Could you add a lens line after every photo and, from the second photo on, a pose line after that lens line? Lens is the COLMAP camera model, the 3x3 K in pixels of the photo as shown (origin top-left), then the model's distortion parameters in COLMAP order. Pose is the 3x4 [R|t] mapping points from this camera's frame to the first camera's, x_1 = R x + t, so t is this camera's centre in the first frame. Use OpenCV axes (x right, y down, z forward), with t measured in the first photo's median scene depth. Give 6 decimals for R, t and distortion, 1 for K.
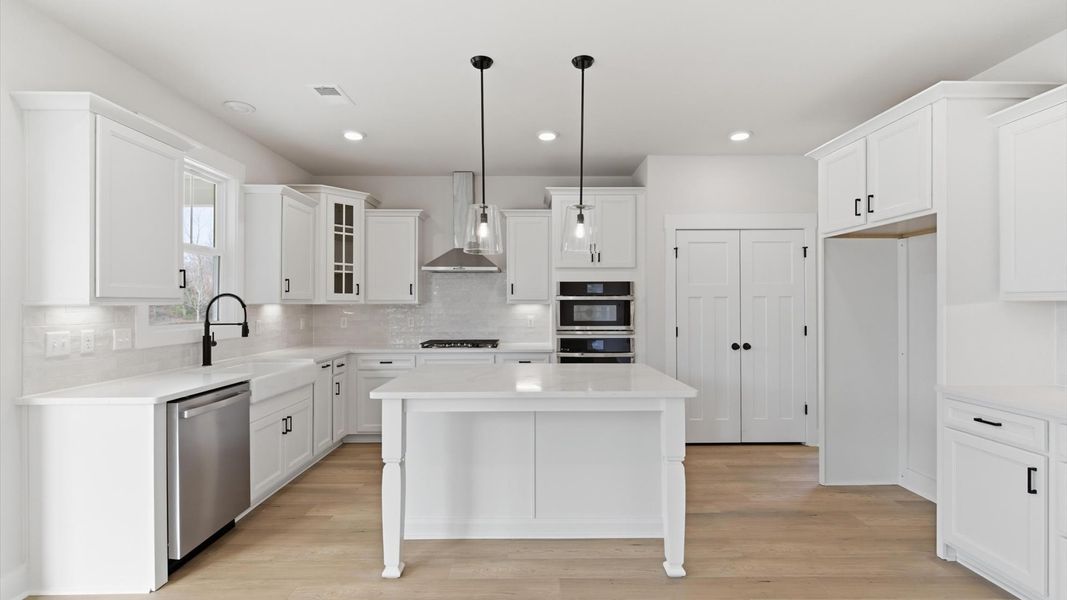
lens RADIAL K [[484.0, 0, 534.9], [0, 484.0, 299.1], [0, 0, 1]] dist [0.006970, -0.003146]
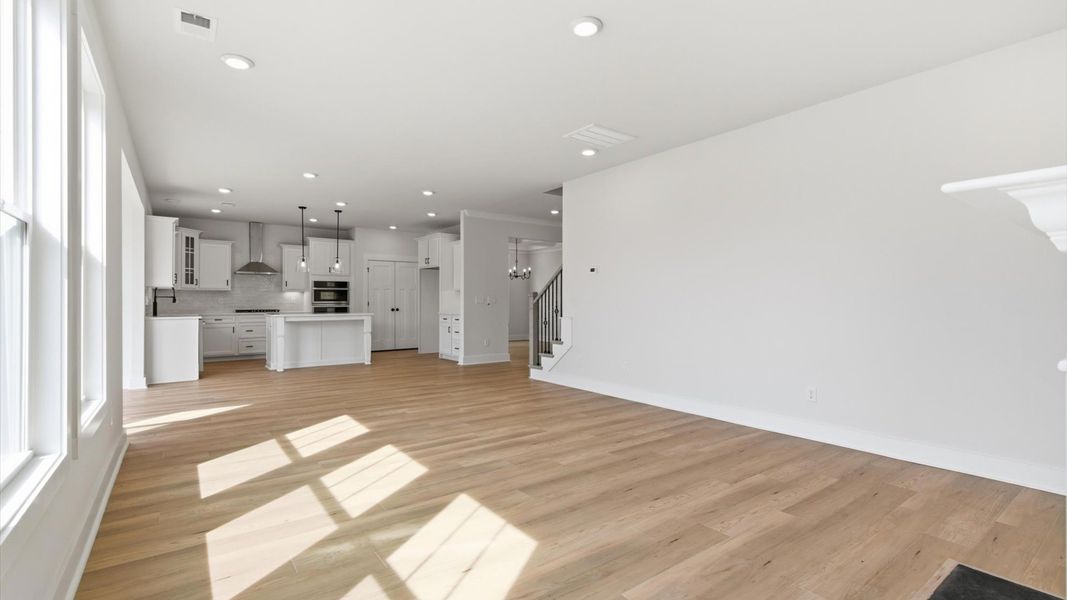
lens RADIAL K [[484.0, 0, 538.4], [0, 484.0, 299.9], [0, 0, 1]] dist [0.006970, -0.003146]
pose [[0.808986, 0.003349, 0.587818, -0.677497], [-0.008176, 0.999951, 0.005555, 0.047134], [-0.587771, -0.009300, 0.808974, -2.235128]]
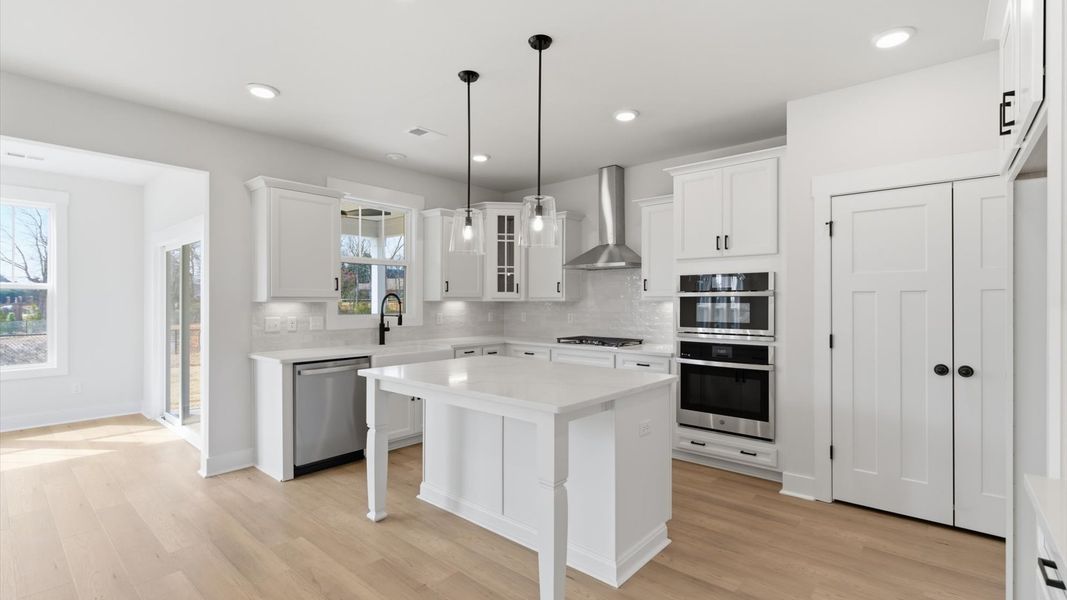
lens RADIAL K [[482.5, 0, 529.3], [0, 482.5, 297.6], [0, 0, 1]] dist [0.005130, -0.000179]
pose [[0.743275, -0.004231, -0.668973, 0.704462], [0.005905, 0.999983, 0.000237, 0.002784], [0.668960, -0.004126, 0.743287, 0.293323]]
